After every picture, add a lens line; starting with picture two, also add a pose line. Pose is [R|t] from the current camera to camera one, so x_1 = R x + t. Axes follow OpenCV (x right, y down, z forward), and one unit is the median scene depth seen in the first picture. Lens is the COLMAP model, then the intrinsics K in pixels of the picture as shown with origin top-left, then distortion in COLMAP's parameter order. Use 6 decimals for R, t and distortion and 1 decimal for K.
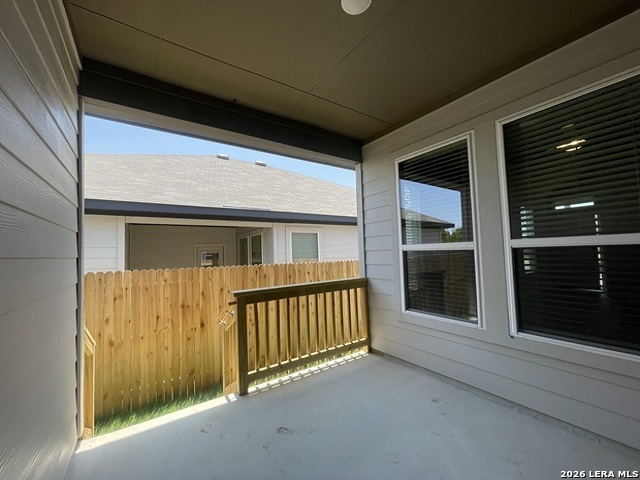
lens RADIAL K [[263.5, 0, 331.1], [0, 263.5, 239.5], [0, 0, 1]] dist [-0.000614, -0.000100]
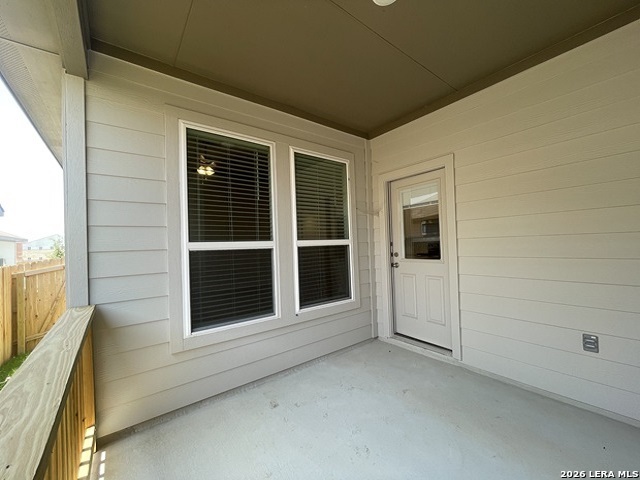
lens RADIAL K [[263.5, 0, 331.1], [0, 263.5, 239.5], [0, 0, 1]] dist [-0.000614, -0.000100]
pose [[-0.051109, 0.051461, 0.997366, -0.508436], [-0.011091, 0.998581, -0.052092, 0.049317], [-0.998632, -0.013724, -0.050465, 0.710857]]
